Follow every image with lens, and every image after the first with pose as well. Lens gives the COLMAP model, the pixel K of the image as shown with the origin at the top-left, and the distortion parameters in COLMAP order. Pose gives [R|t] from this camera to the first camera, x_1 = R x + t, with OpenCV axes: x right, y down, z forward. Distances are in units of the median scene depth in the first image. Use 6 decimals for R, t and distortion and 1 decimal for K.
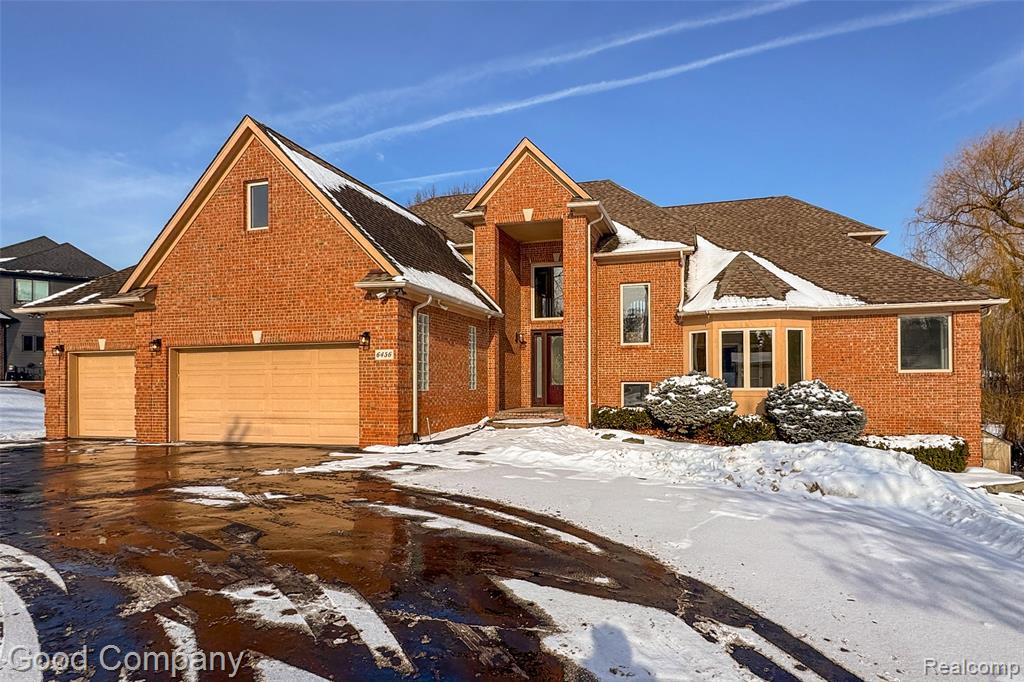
lens RADIAL K [[624.1, 0, 563.5], [0, 624.1, 399.7], [0, 0, 1]] dist [0.002757, -0.000796]
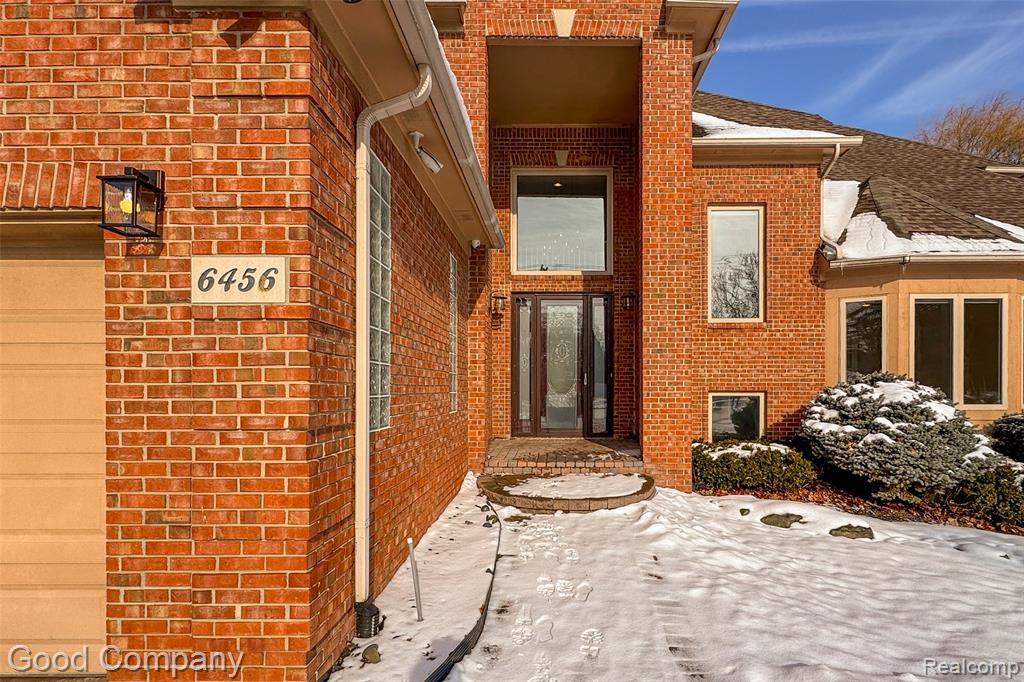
lens RADIAL K [[624.1, 0, 563.5], [0, 624.1, 399.7], [0, 0, 1]] dist [0.002757, -0.000796]
pose [[0.966534, -0.000513, 0.256537, -0.181095], [0.001105, 0.999997, -0.002164, -0.023640], [-0.256535, 0.002375, 0.966532, 0.590544]]
